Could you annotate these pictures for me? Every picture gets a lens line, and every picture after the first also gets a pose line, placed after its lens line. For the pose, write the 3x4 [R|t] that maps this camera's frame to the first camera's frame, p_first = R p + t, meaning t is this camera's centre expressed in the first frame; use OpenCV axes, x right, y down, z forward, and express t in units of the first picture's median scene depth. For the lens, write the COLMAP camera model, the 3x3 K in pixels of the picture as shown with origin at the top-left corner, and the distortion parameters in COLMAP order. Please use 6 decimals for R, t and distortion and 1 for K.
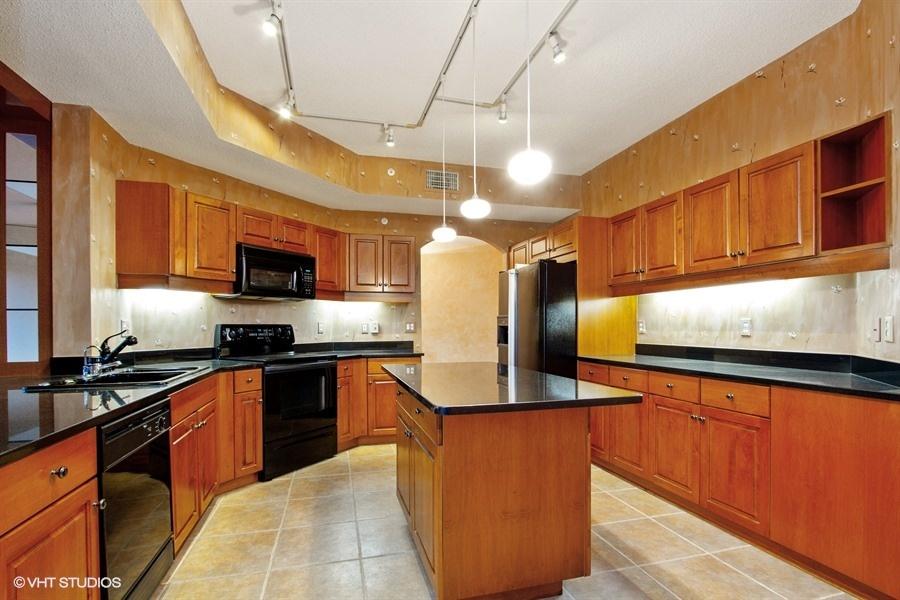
lens RADIAL K [[423.5, 0, 435.7], [0, 423.5, 319.3], [0, 0, 1]] dist [-0.000790, -0.000435]
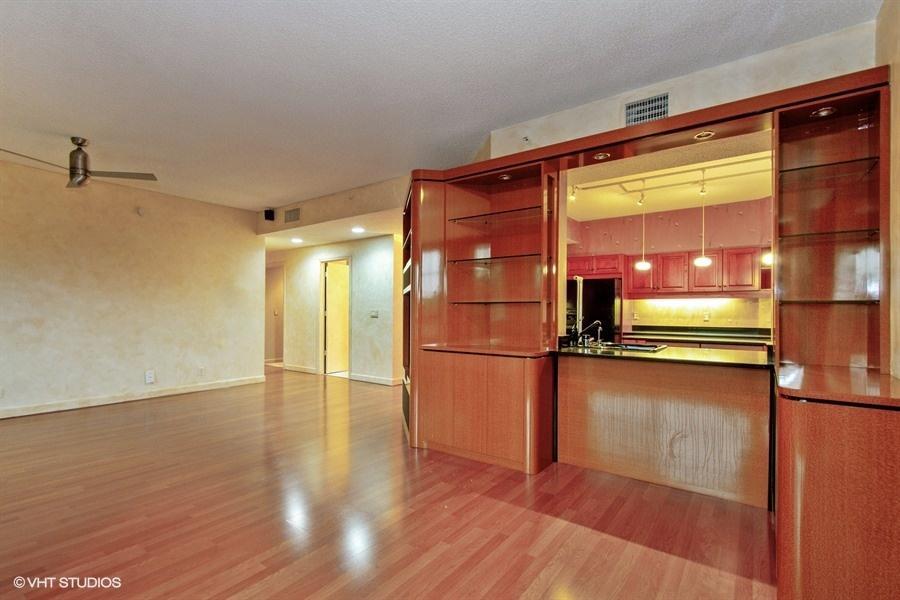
lens RADIAL K [[433.1, 0, 448.0], [0, 433.1, 308.5], [0, 0, 1]] dist [-0.001746, -0.000361]
pose [[0.778928, 0.015146, 0.626931, -1.646348], [-0.015322, 0.999870, -0.005120, 0.007785], [-0.626927, -0.005618, 0.779058, 0.058694]]
